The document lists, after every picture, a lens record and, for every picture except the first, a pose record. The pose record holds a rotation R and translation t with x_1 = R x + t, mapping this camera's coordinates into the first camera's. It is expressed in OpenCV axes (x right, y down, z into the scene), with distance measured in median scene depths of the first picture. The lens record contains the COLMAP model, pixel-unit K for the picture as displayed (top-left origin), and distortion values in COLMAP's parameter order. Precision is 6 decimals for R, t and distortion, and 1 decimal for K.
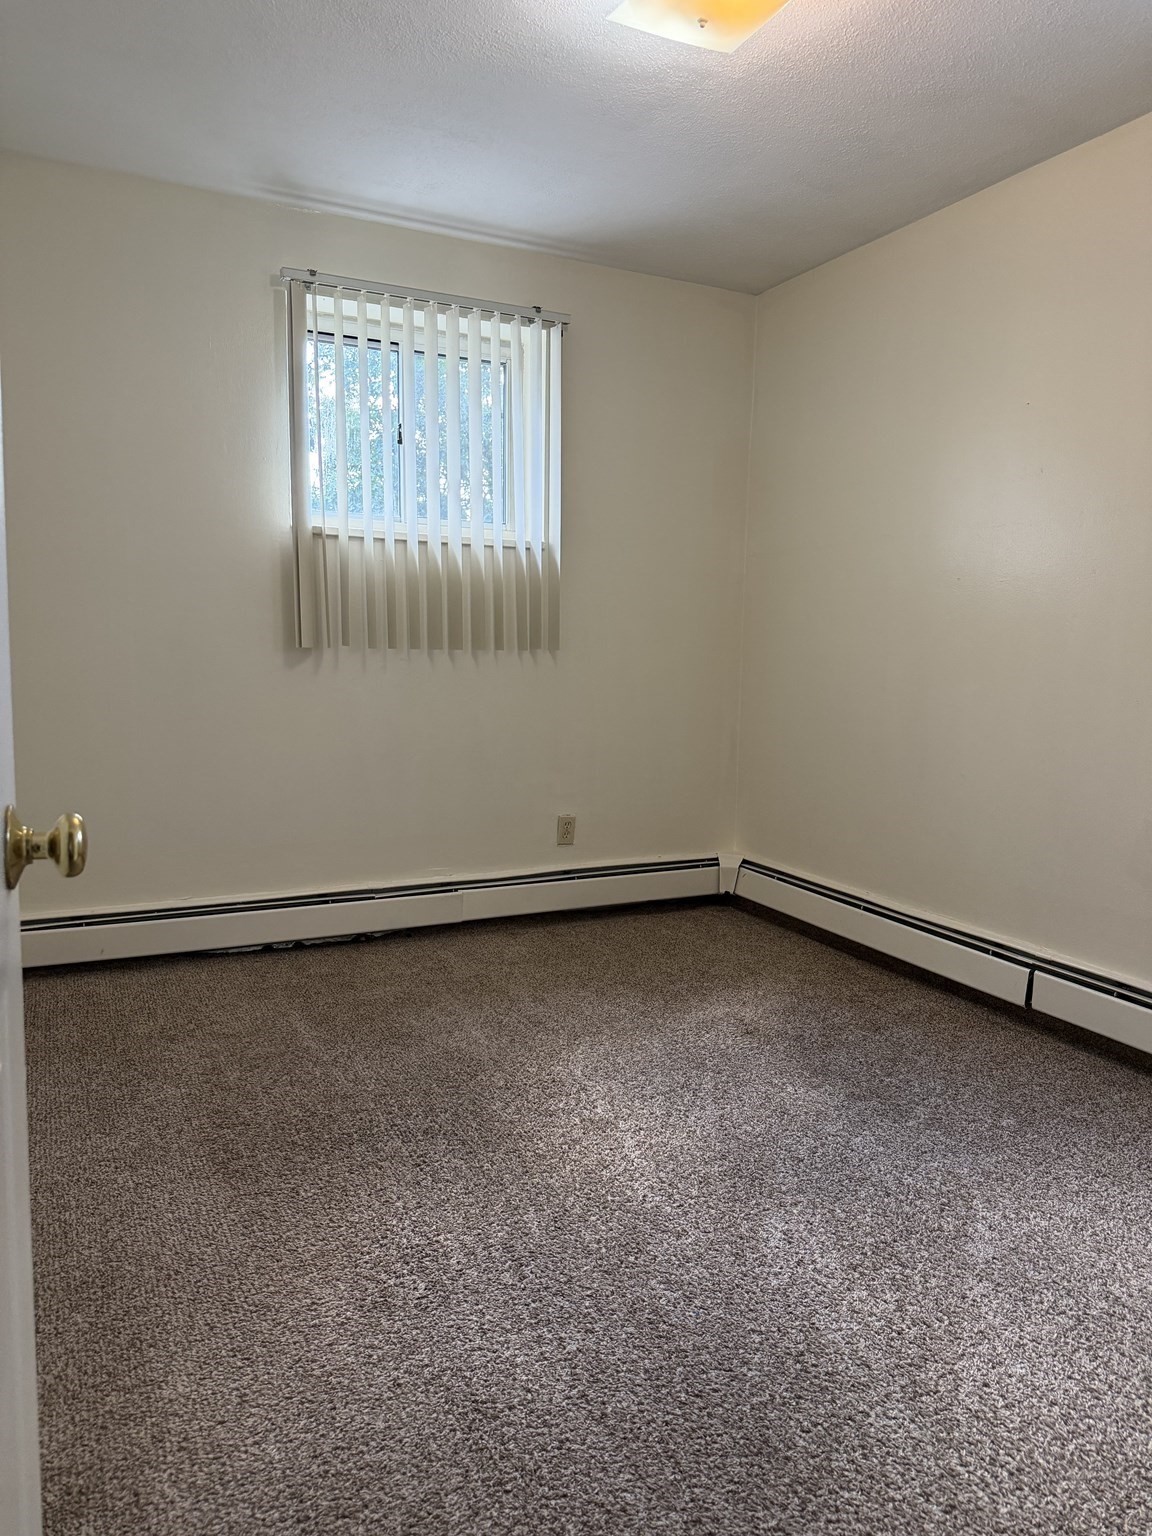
lens RADIAL K [[1072.0, 0, 573.2], [0, 1072.0, 772.3], [0, 0, 1]] dist [0.119068, -0.223608]
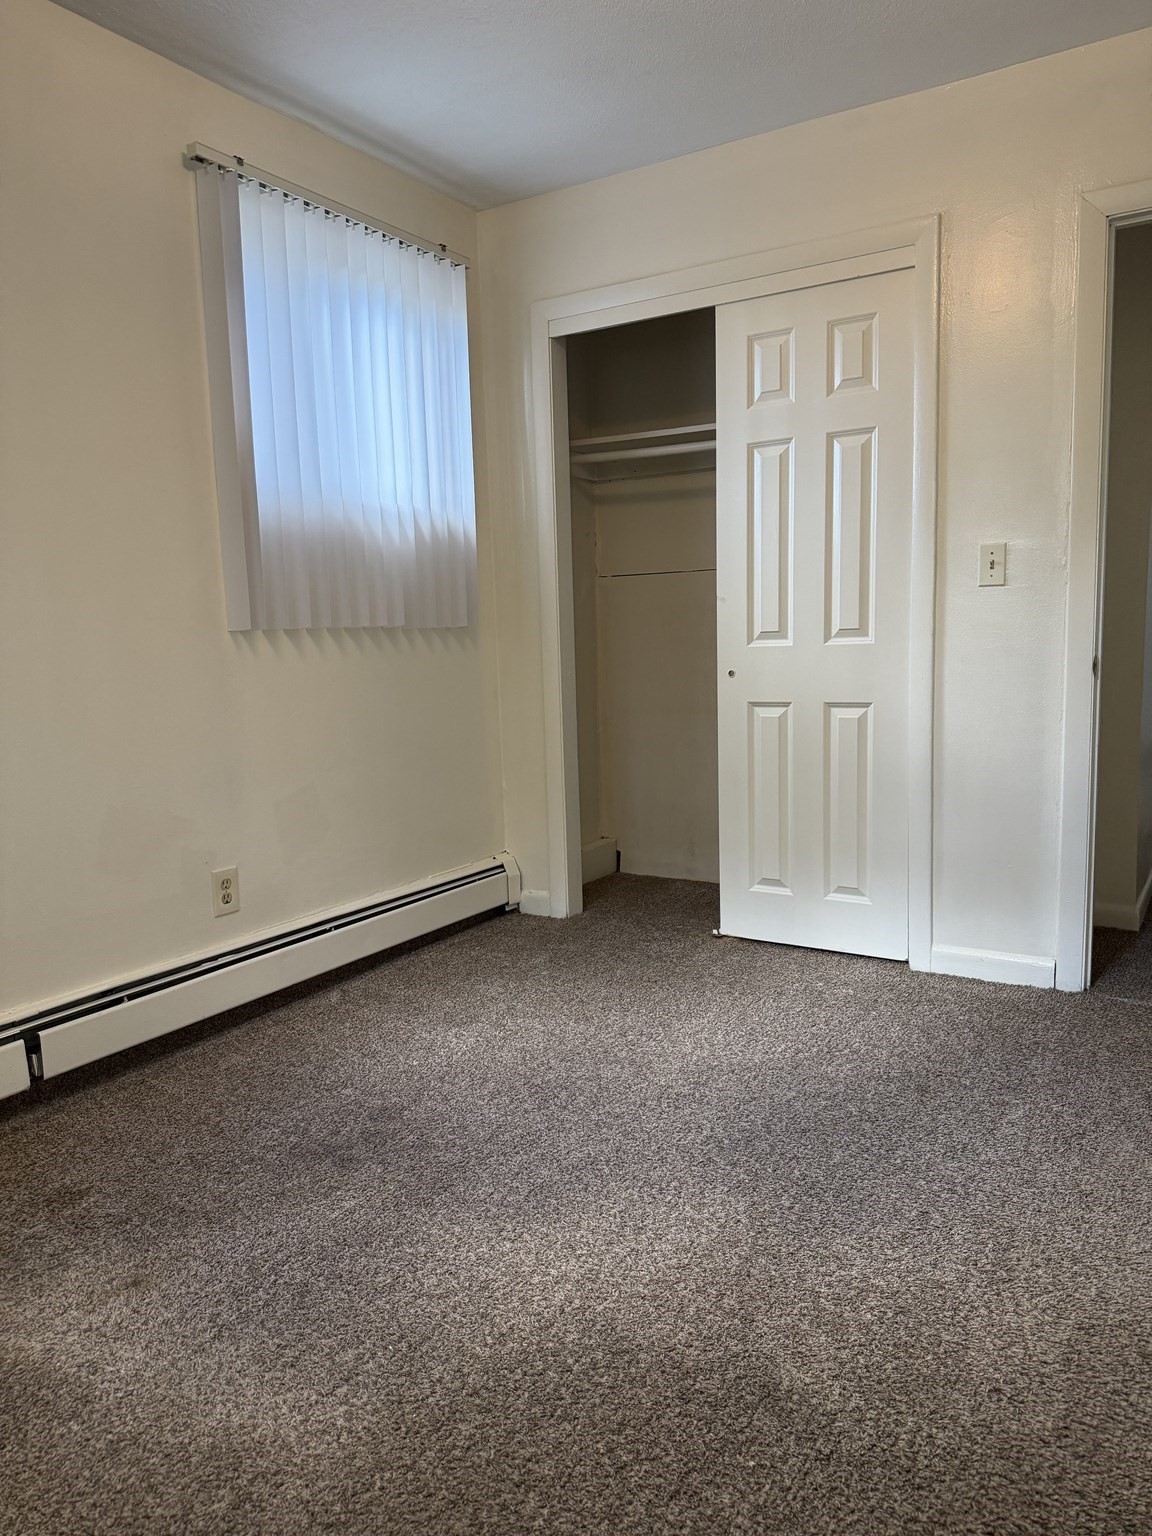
lens RADIAL K [[1072.0, 0, 573.2], [0, 1072.0, 772.3], [0, 0, 1]] dist [0.119068, -0.223608]
pose [[-0.512187, -0.100847, 0.852933, -0.426736], [0.125288, 0.973687, 0.190360, -0.100814], [-0.849687, 0.204362, -0.486075, 1.046909]]
